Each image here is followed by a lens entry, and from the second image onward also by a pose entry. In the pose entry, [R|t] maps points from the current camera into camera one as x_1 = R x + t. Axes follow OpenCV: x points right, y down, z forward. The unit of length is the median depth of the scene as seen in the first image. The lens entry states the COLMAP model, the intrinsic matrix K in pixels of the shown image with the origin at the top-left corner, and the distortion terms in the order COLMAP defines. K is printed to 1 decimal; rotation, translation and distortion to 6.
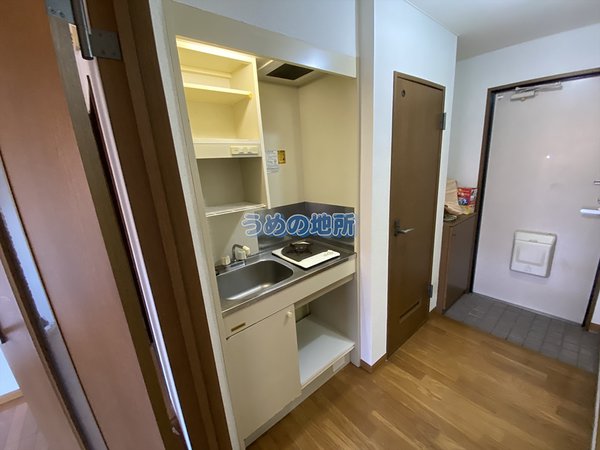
lens RADIAL K [[244.4, 0, 297.8], [0, 244.4, 224.5], [0, 0, 1]] dist [0.029286, -0.021970]
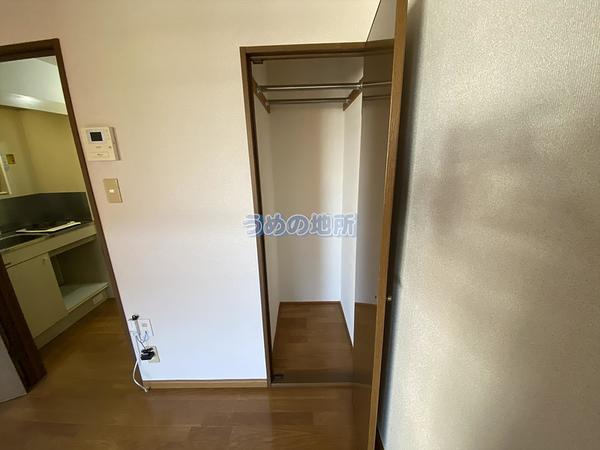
lens RADIAL K [[244.4, 0, 297.8], [0, 244.4, 224.5], [0, 0, 1]] dist [0.029286, -0.021970]
pose [[0.636202, -0.166242, 0.753399, -0.128681], [0.182789, 0.981186, 0.062150, 0.283911], [-0.749557, 0.098173, 0.654620, -1.032354]]
